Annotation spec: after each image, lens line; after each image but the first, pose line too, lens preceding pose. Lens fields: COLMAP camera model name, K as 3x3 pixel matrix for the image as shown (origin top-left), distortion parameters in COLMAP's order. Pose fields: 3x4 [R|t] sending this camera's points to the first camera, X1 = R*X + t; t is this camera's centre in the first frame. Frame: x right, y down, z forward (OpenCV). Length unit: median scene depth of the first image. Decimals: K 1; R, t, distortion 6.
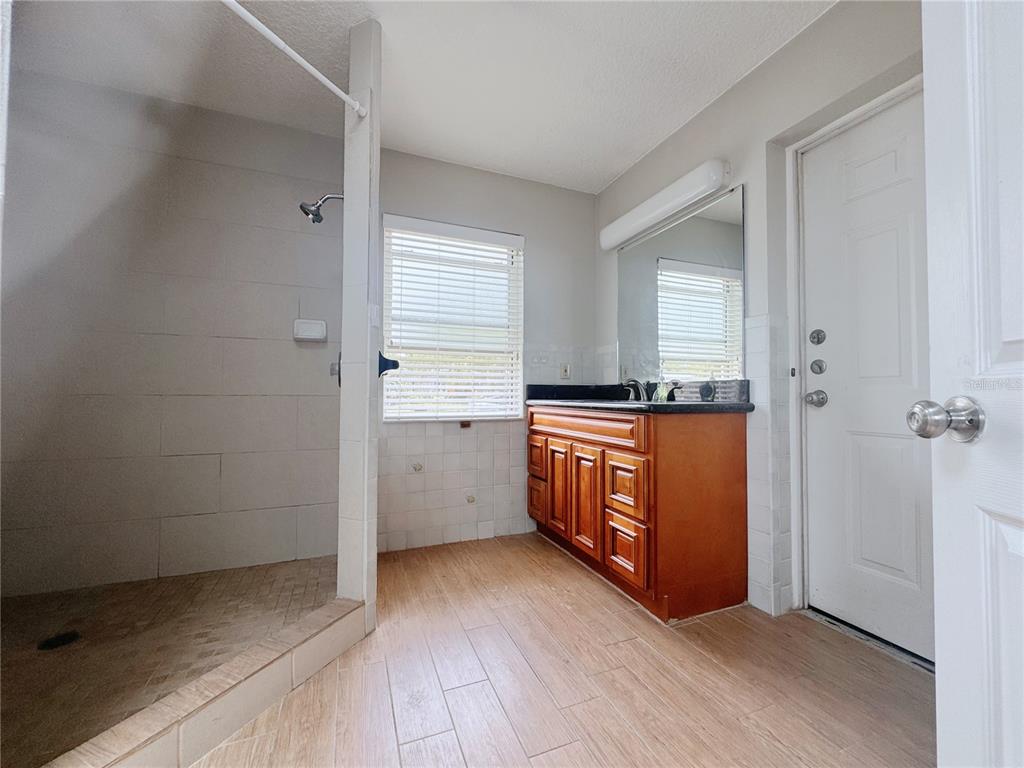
lens RADIAL K [[409.3, 0, 508.4], [0, 409.3, 386.4], [0, 0, 1]] dist [-0.008646, 0.000951]
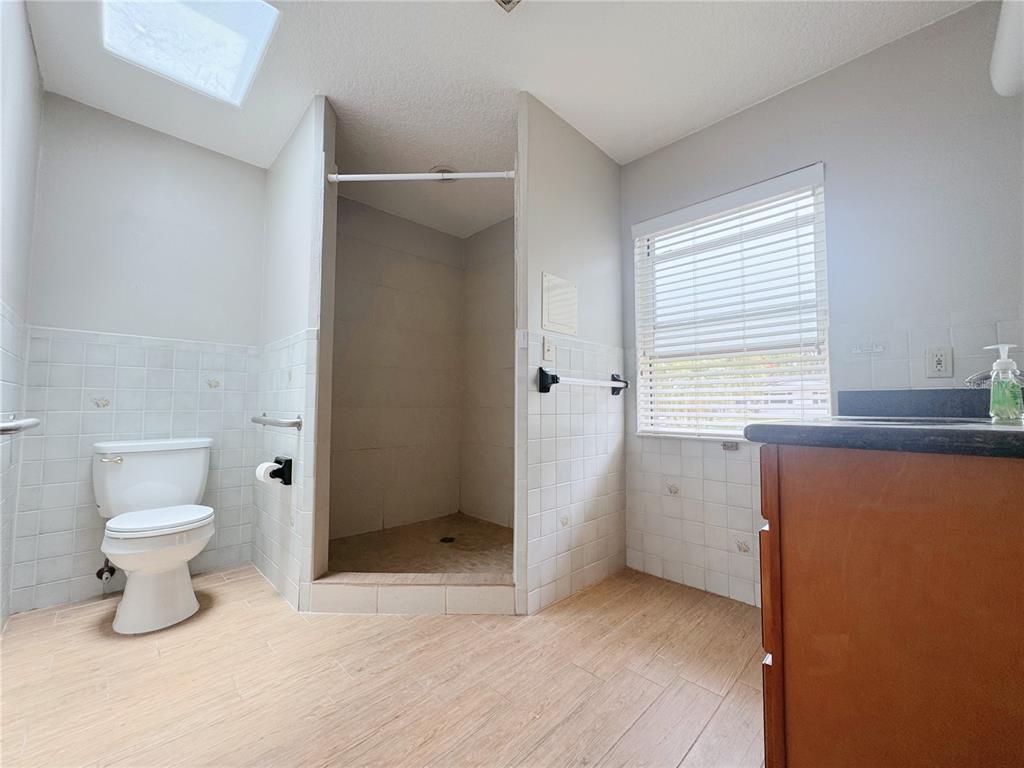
lens RADIAL K [[409.3, 0, 508.4], [0, 409.3, 384.7], [0, 0, 1]] dist [-0.008646, 0.000951]
pose [[0.391878, -0.046447, -0.918844, 0.483827], [0.016190, 0.998918, -0.043590, 0.004391], [0.919875, 0.002206, 0.392206, 0.339637]]
